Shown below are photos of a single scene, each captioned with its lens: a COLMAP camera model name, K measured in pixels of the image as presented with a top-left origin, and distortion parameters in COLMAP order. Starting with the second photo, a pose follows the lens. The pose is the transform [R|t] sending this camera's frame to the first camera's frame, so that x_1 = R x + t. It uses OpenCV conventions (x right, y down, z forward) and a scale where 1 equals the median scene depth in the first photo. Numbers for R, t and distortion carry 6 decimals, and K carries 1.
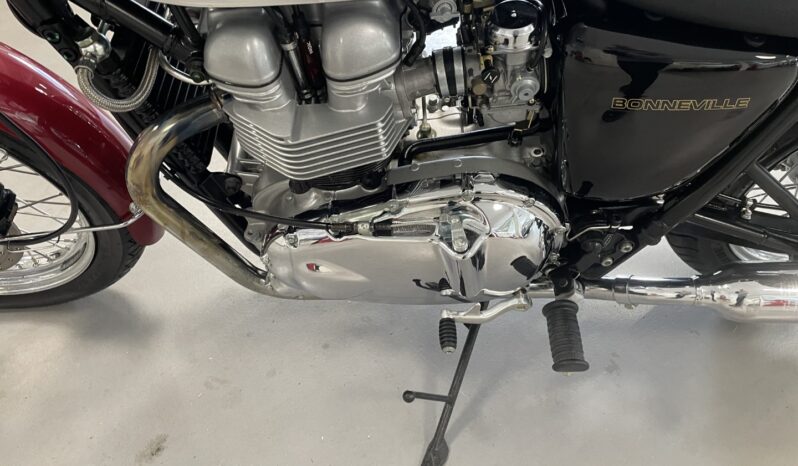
lens RADIAL K [[578.0, 0, 398.5], [0, 578.0, 234.4], [0, 0, 1]] dist [0.034446, -0.004309]
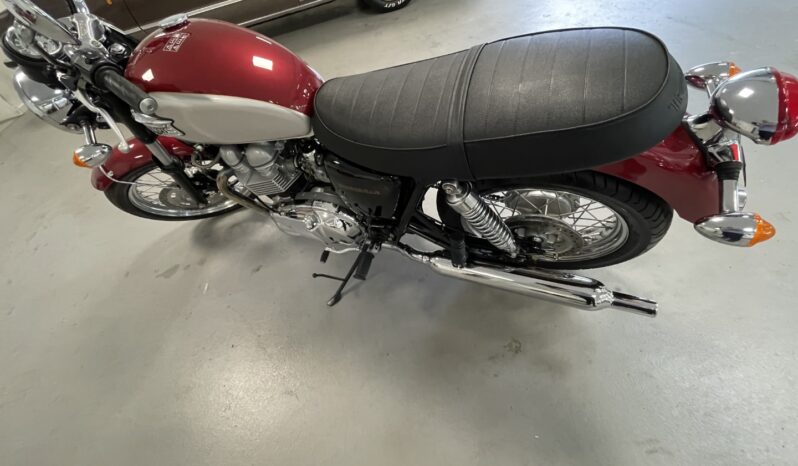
lens RADIAL K [[310.4, 0, 399.0], [0, 310.4, 233.0], [0, 0, 1]] dist [-0.015454, 0.000135]
pose [[0.926207, 0.171798, -0.335599, 0.874383], [-0.110913, 0.974916, 0.192969, -0.245222], [0.360333, -0.141507, 0.922028, -0.157116]]
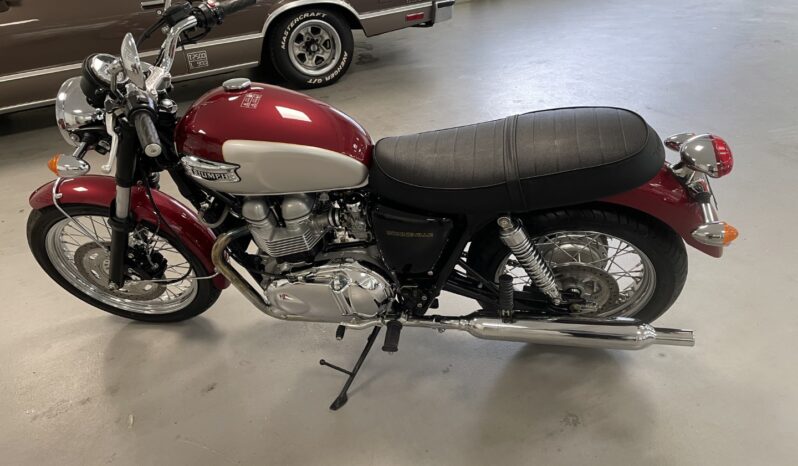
lens RADIAL K [[578.0, 0, 398.5], [0, 578.0, 234.4], [0, 0, 1]] dist [0.034446, -0.004309]
pose [[0.983937, 0.043600, -0.173107, 0.680165], [-0.075262, 0.980636, -0.180800, 0.193725], [0.161872, 0.190924, 0.968166, -1.174532]]
